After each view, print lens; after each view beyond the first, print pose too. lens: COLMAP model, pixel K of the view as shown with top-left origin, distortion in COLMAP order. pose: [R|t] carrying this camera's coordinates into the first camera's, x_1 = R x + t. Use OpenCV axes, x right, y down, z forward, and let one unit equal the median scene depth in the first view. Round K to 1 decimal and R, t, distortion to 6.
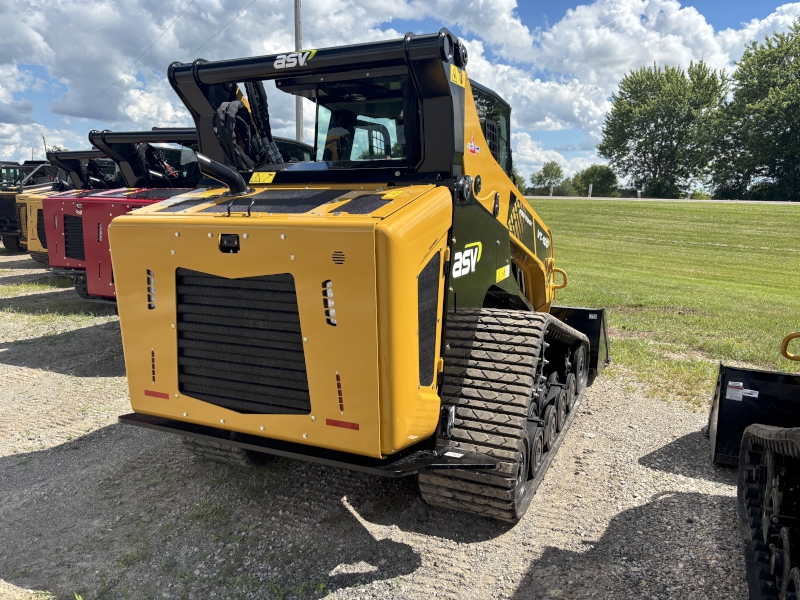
lens RADIAL K [[598.8, 0, 403.9], [0, 598.8, 300.3], [0, 0, 1]] dist [-0.003015, -0.001222]
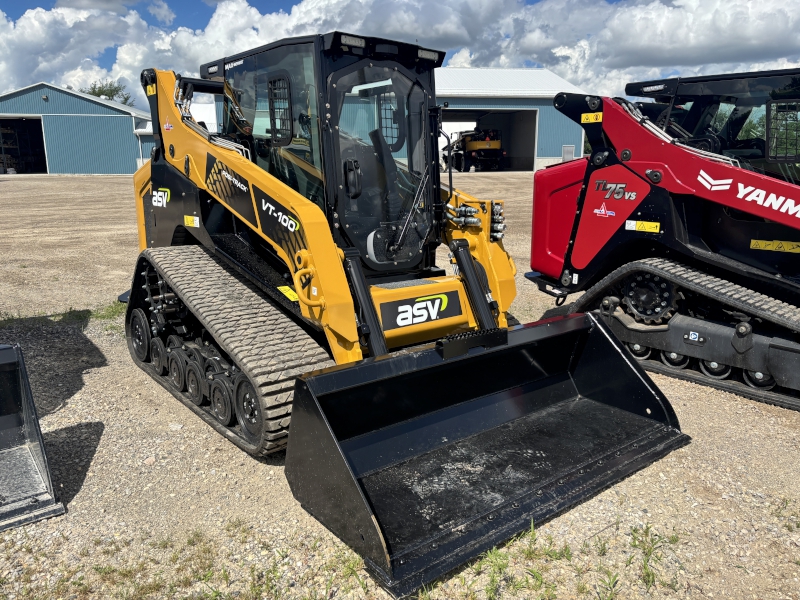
lens RADIAL K [[598.8, 0, 403.9], [0, 598.8, 300.3], [0, 0, 1]] dist [-0.003015, -0.001222]
pose [[-0.441359, 0.183370, -0.878395, 1.026986], [-0.163973, 0.945934, 0.279859, -0.291590], [0.882222, 0.267551, -0.387429, 1.806852]]
